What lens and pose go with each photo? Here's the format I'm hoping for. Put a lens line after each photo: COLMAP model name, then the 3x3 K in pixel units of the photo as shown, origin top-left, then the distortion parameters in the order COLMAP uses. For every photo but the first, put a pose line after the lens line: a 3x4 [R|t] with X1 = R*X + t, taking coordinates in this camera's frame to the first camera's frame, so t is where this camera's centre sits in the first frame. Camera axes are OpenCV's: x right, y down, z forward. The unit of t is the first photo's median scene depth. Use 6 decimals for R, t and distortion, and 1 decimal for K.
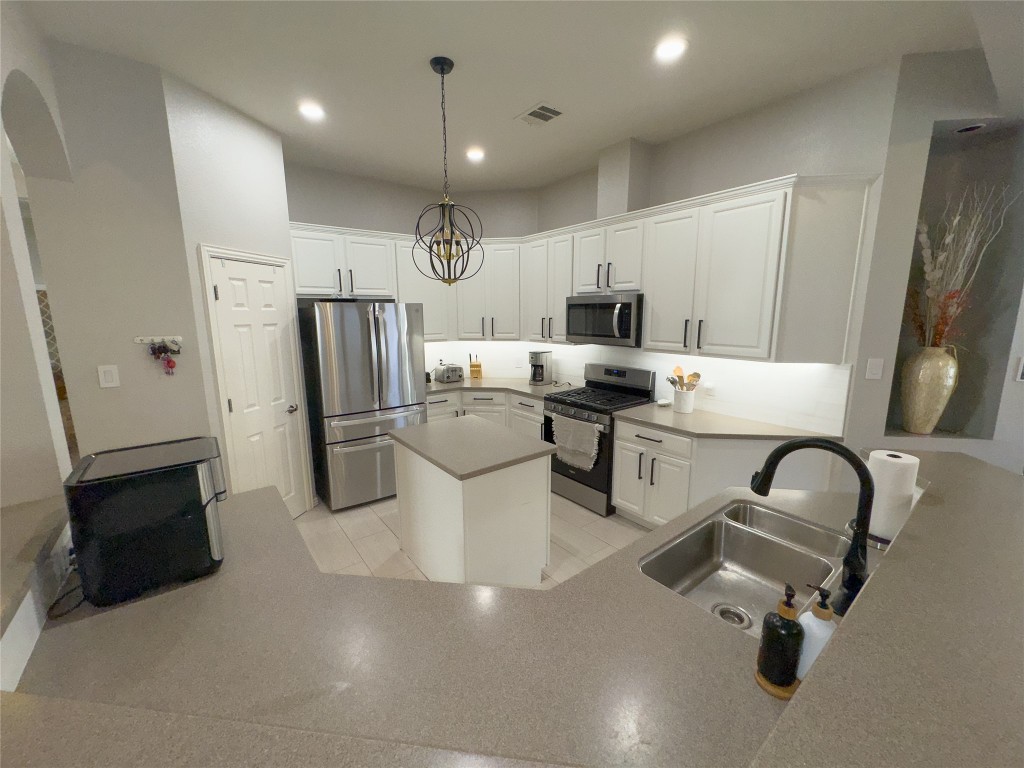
lens RADIAL K [[412.7, 0, 509.3], [0, 412.7, 381.9], [0, 0, 1]] dist [-0.013585, 0.004555]
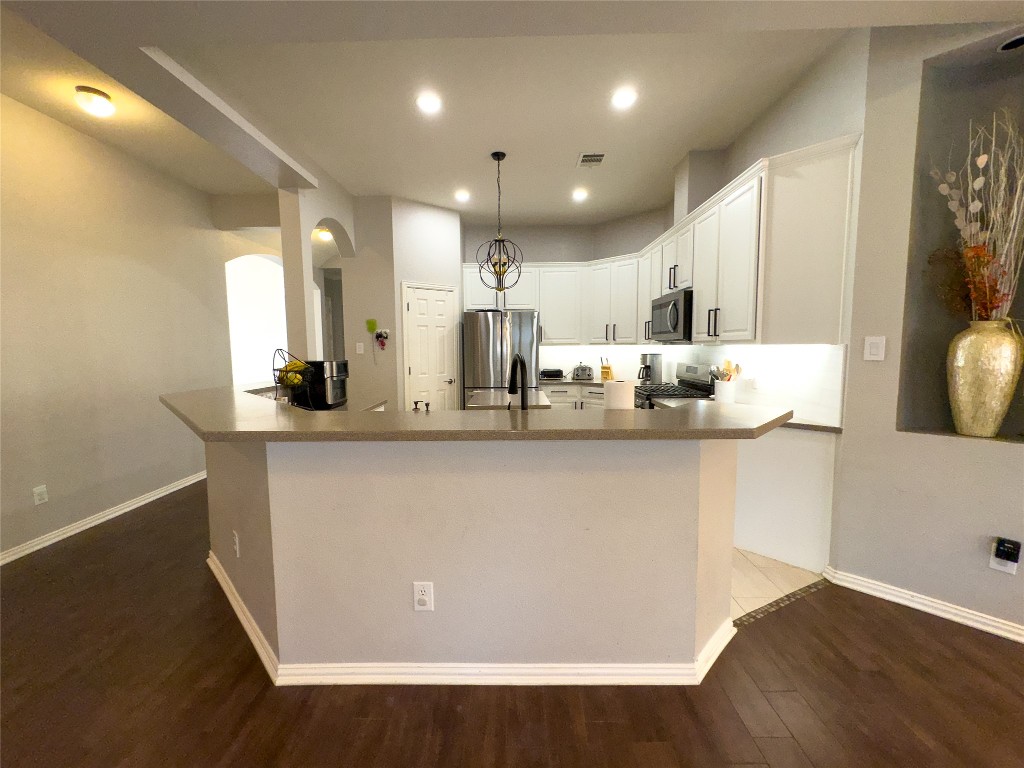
lens RADIAL K [[412.7, 0, 501.4], [0, 412.7, 379.7], [0, 0, 1]] dist [-0.013585, 0.004555]
pose [[0.783272, 0.053977, -0.619332, 0.625865], [-0.103946, 0.993570, -0.044867, 0.117736], [0.612928, 0.099520, 0.783846, -0.114038]]
